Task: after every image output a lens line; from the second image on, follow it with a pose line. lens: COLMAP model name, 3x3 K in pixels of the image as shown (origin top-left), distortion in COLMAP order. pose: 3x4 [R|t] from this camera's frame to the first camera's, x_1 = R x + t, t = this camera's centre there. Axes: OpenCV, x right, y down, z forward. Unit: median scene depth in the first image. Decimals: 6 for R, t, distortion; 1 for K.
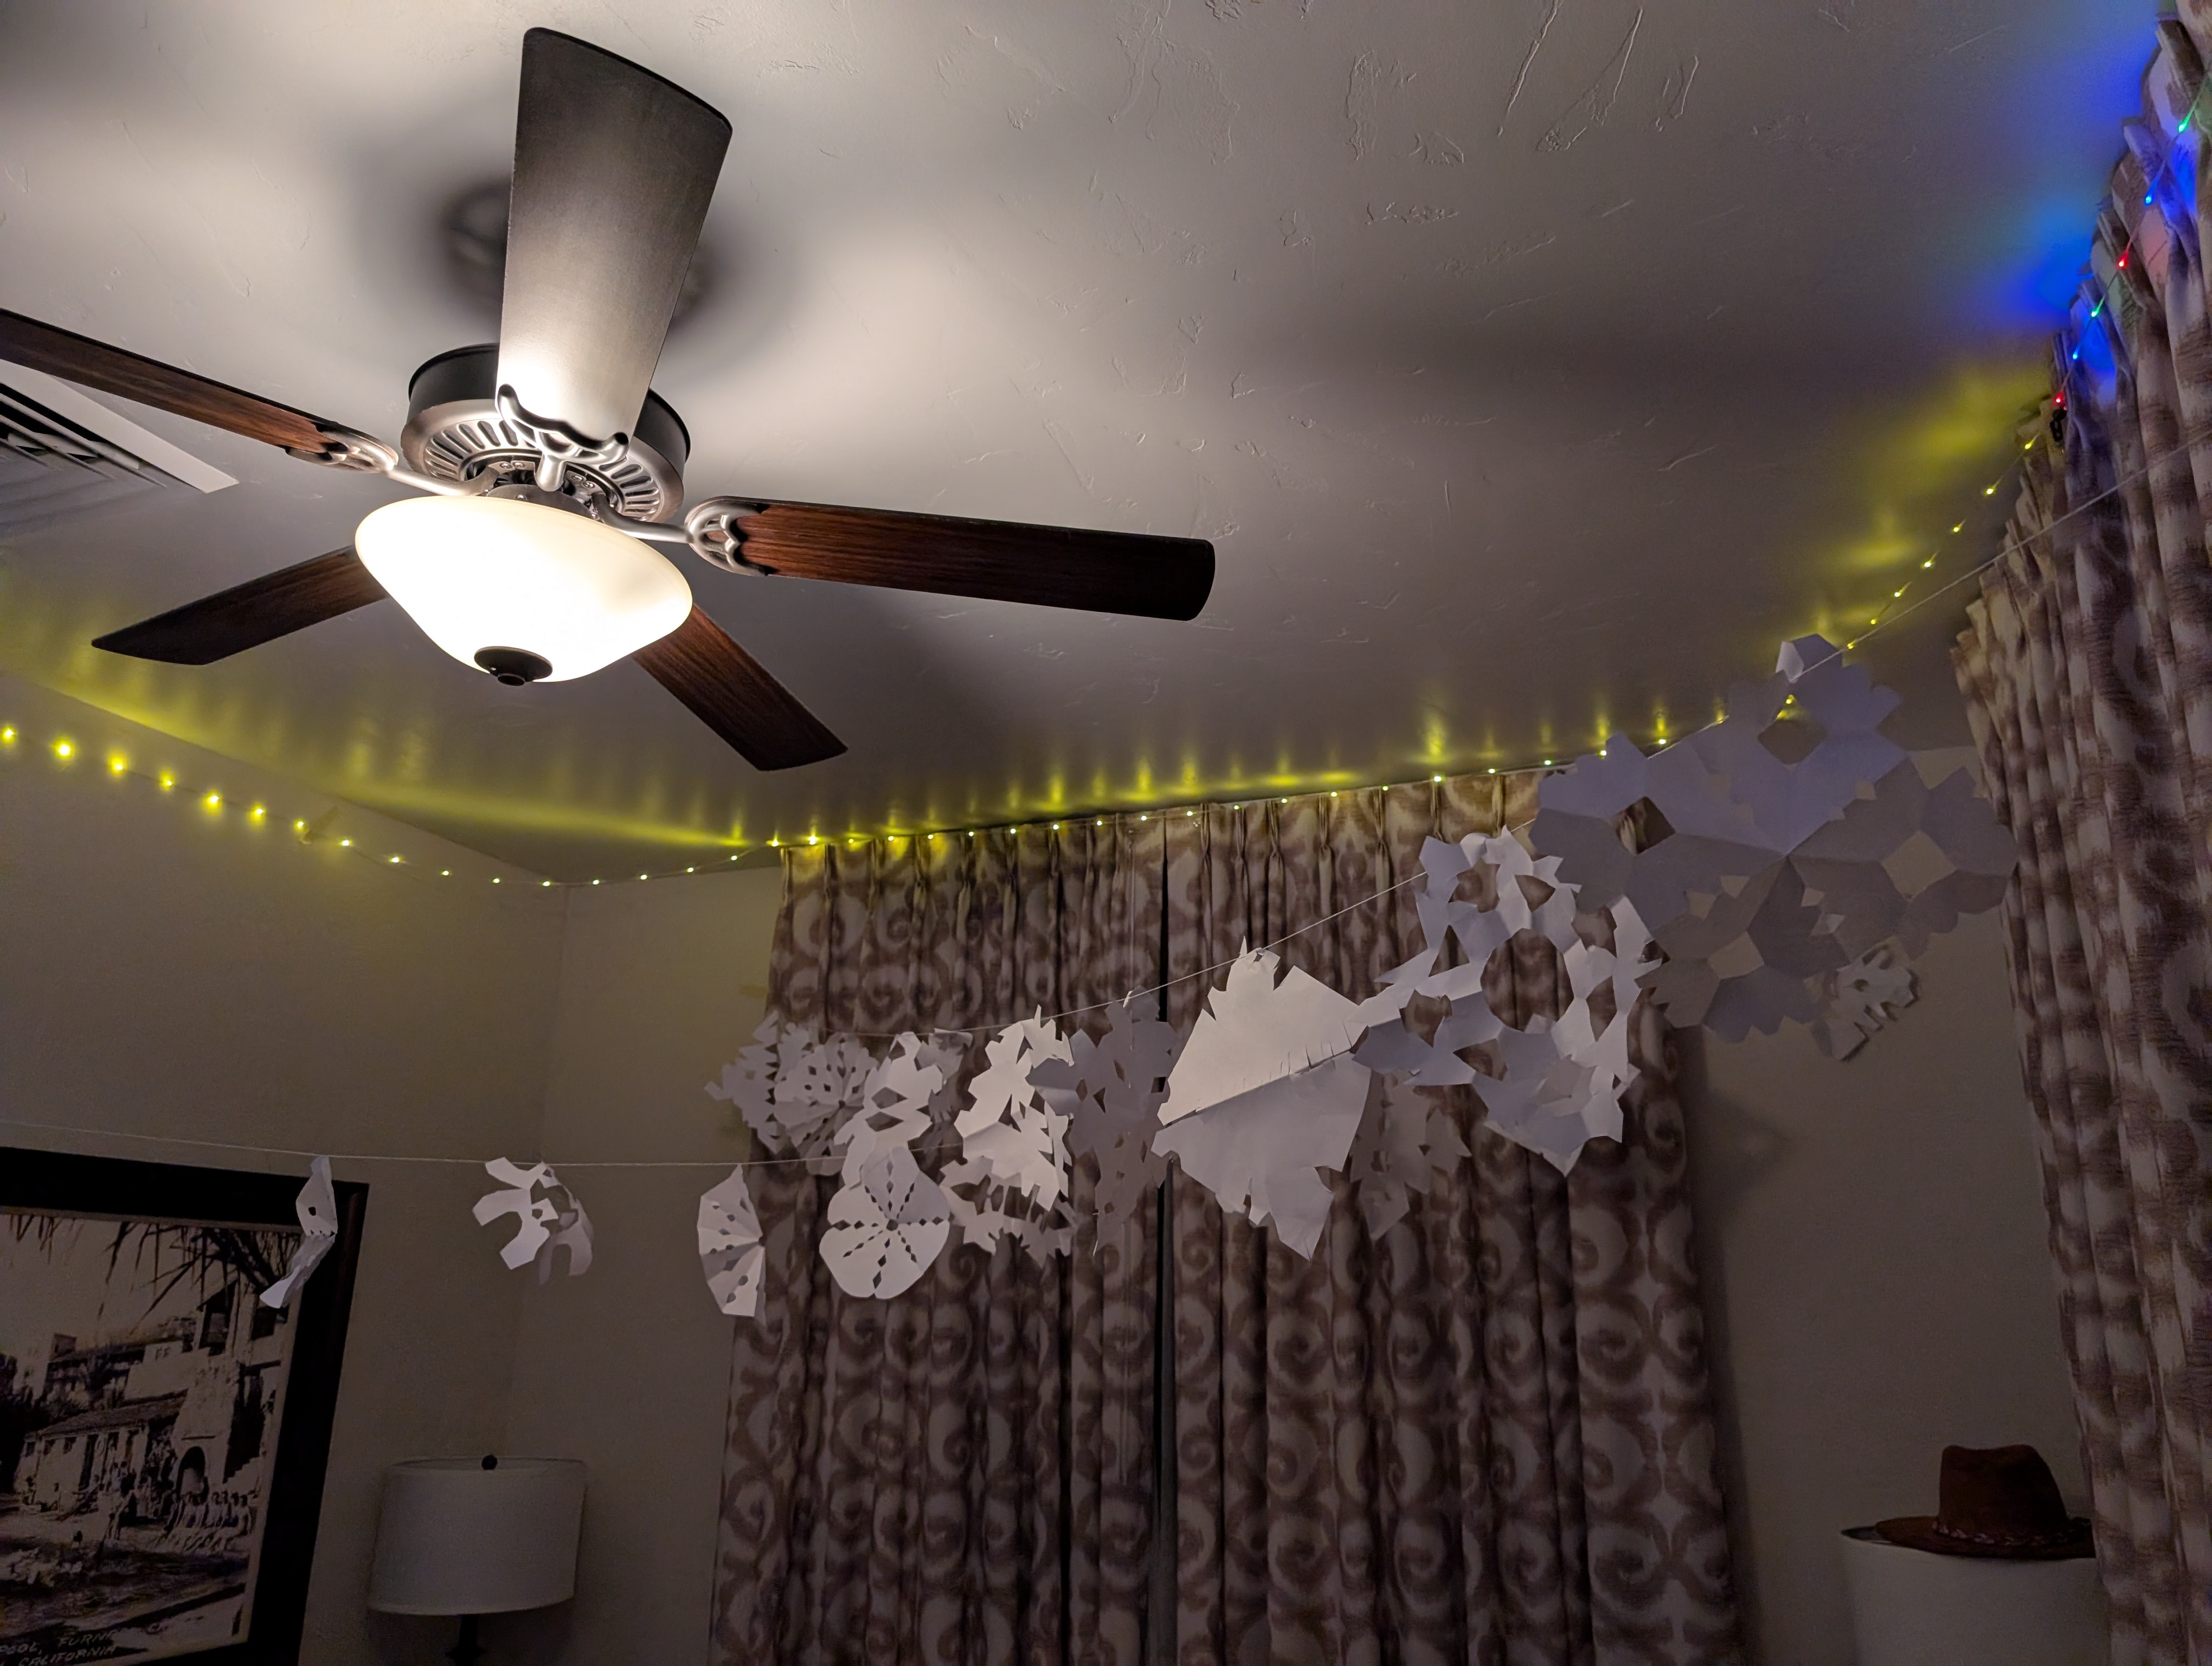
lens RADIAL K [[1538.4, 0, 1114.2], [0, 1538.4, 842.3], [0, 0, 1]] dist [0.001422, -0.000495]
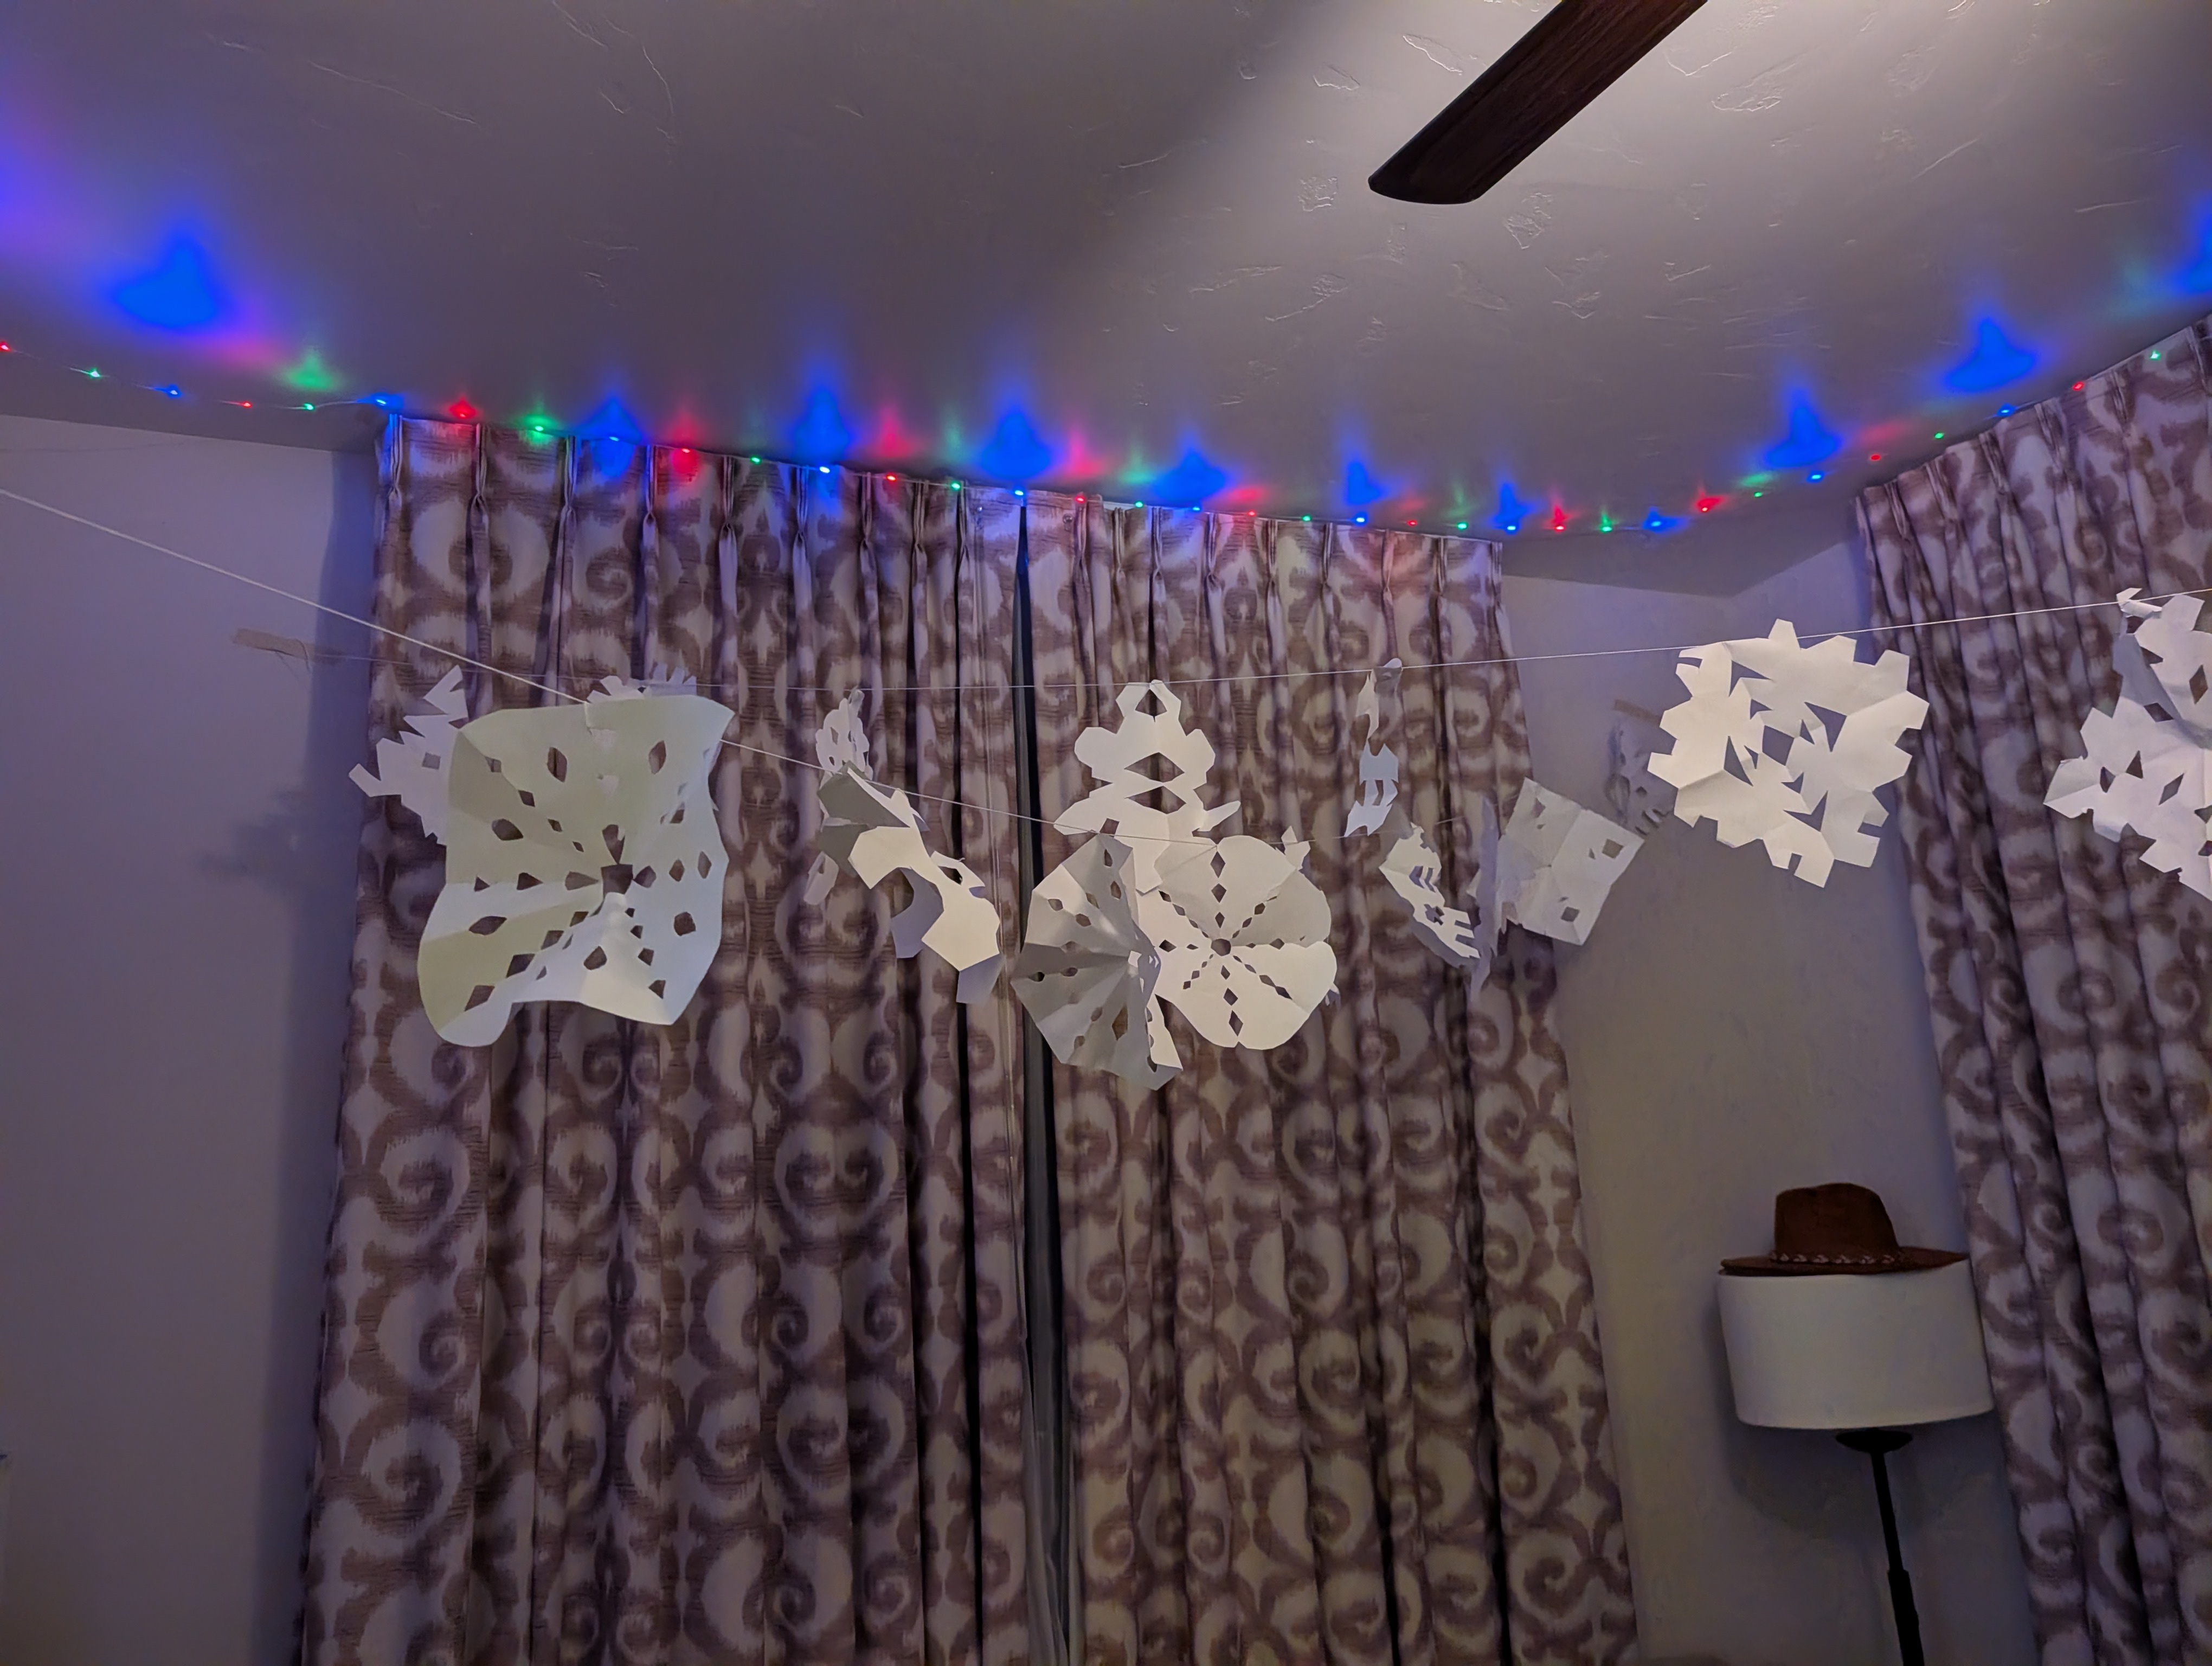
lens RADIAL K [[1548.3, 0, 1106.0], [0, 1548.3, 833.0], [0, 0, 1]] dist [0.045783, -0.109239]
pose [[0.732643, 0.095561, 0.673871, -0.520550], [-0.131823, 0.991269, 0.002750, 0.165430], [-0.667725, -0.090846, 0.738844, 0.436098]]
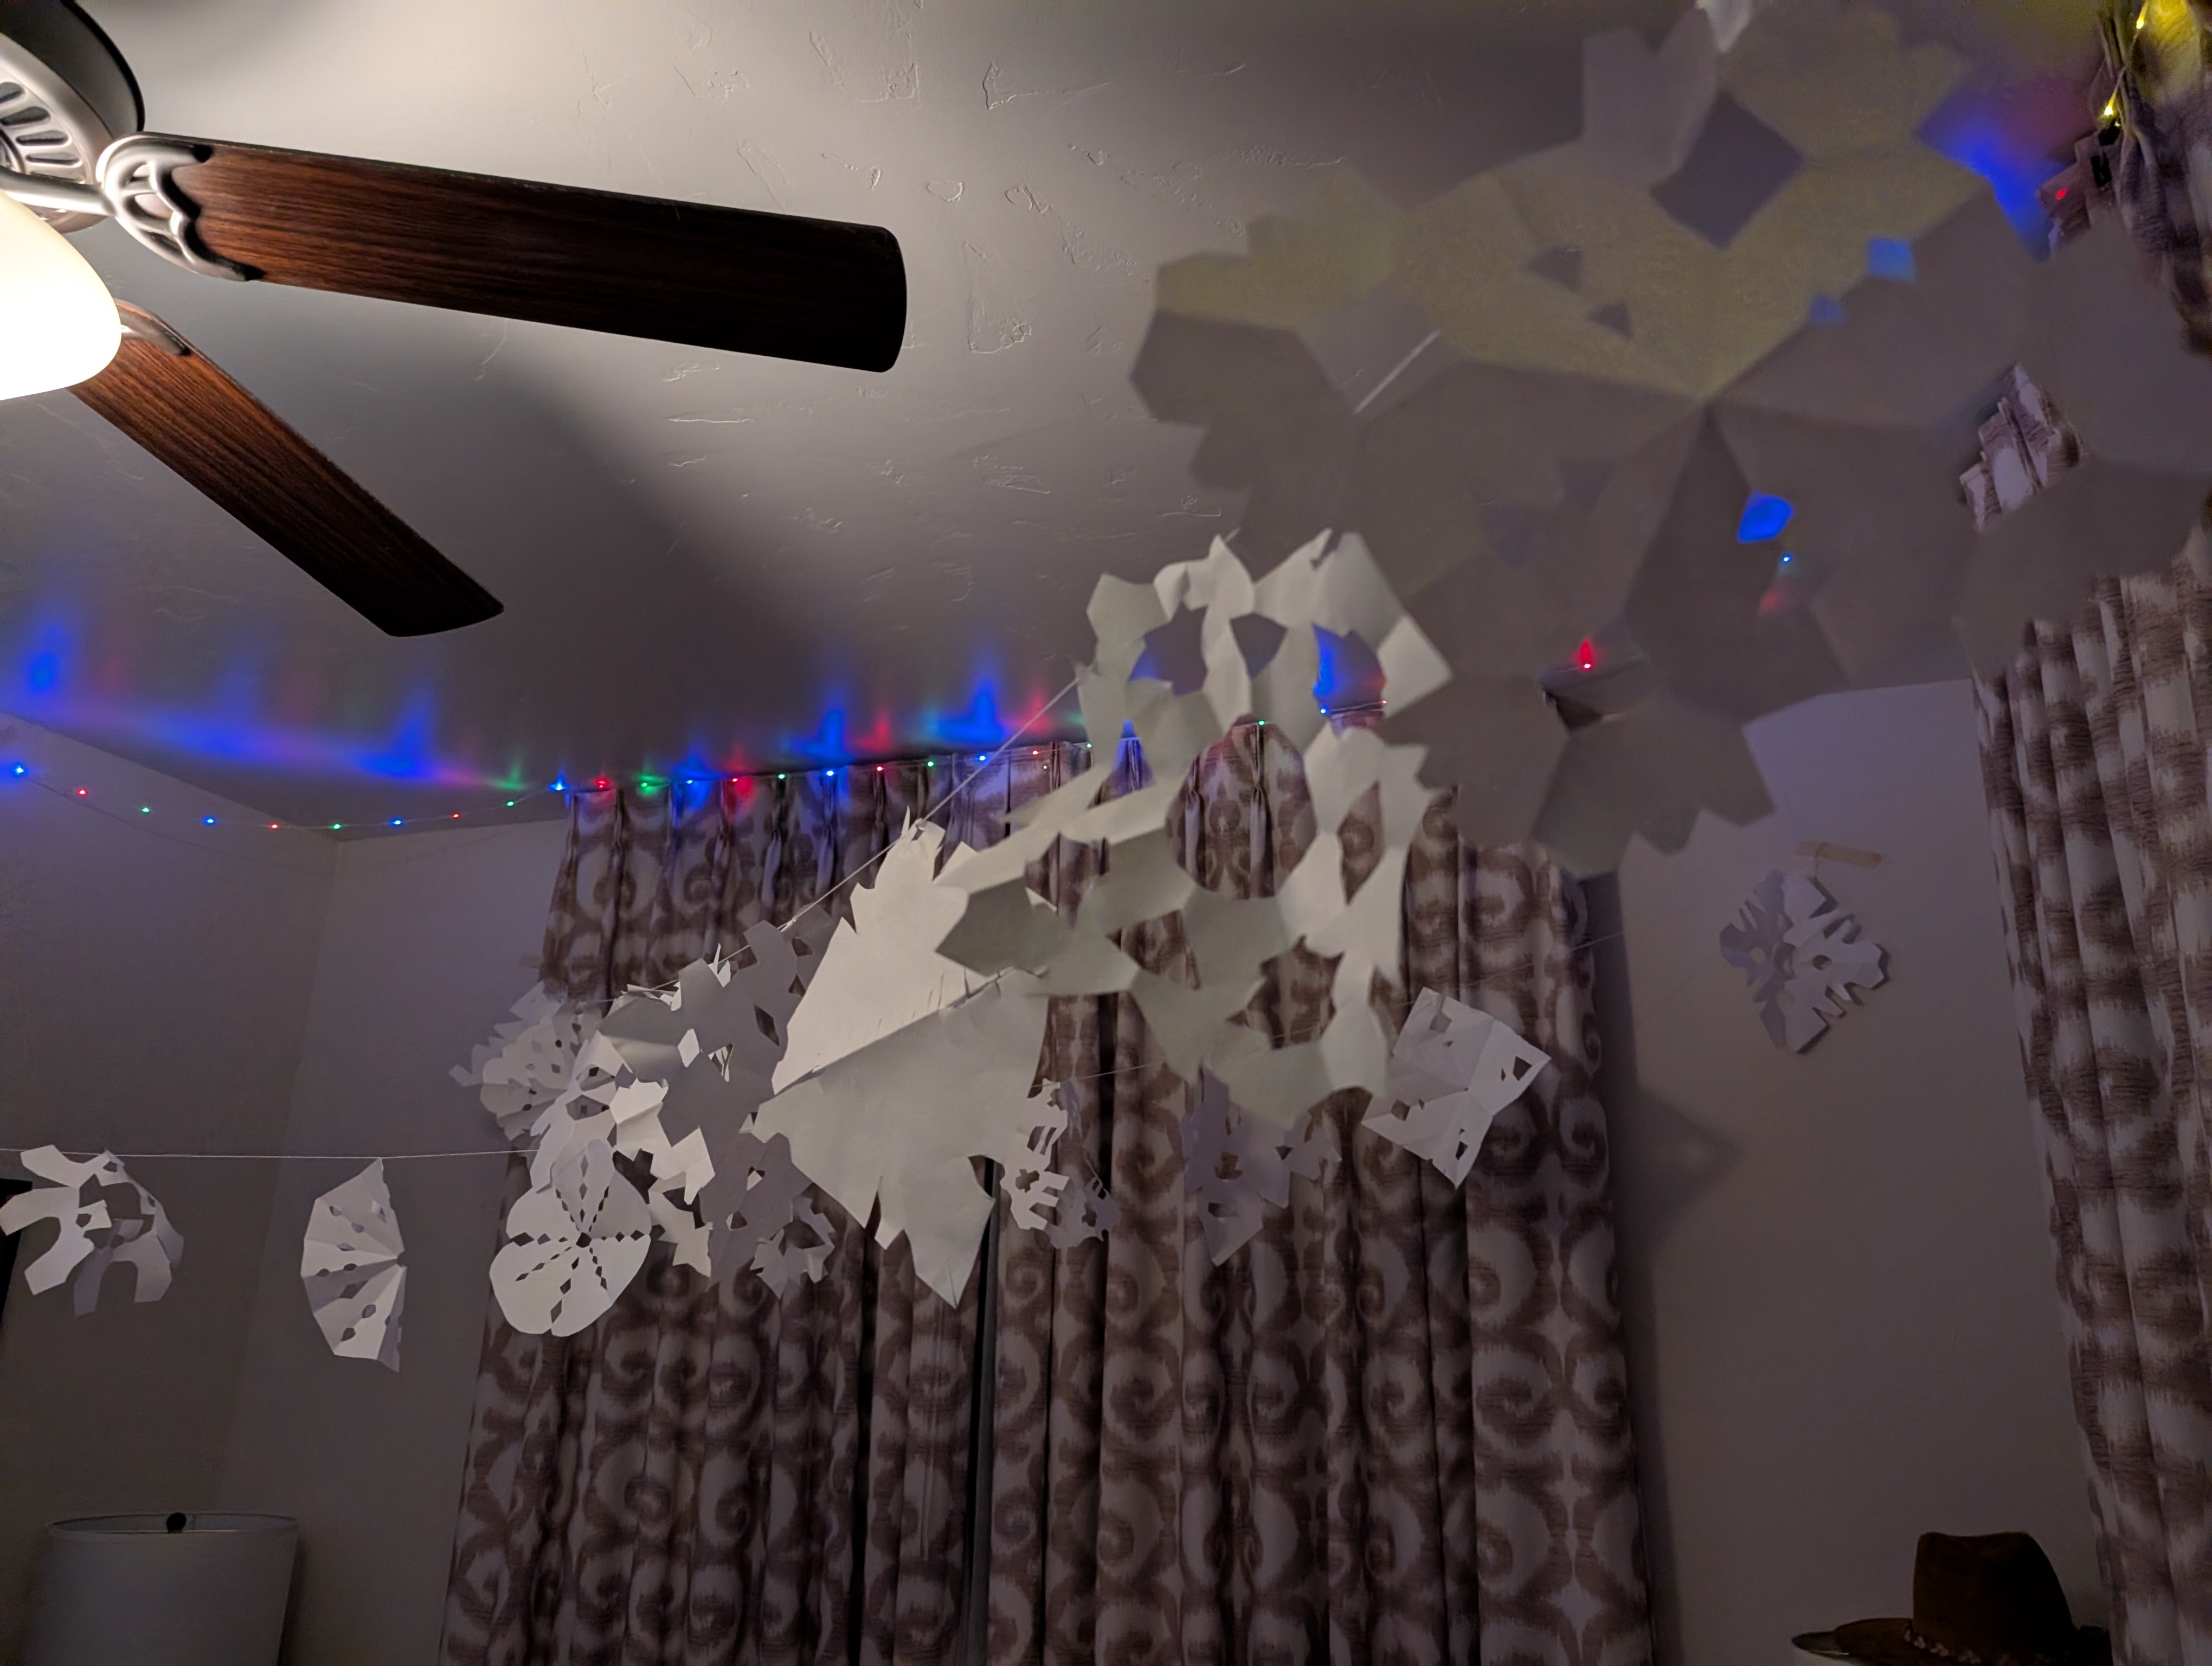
lens RADIAL K [[1554.6, 0, 1106.0], [0, 1554.6, 833.0], [0, 0, 1]] dist [-0.000485, 0.004776]
pose [[0.999532, 0.017394, 0.025166, 0.076928], [-0.017075, 0.999771, -0.012866, 0.040259], [-0.025384, 0.012430, 0.999600, 0.169421]]
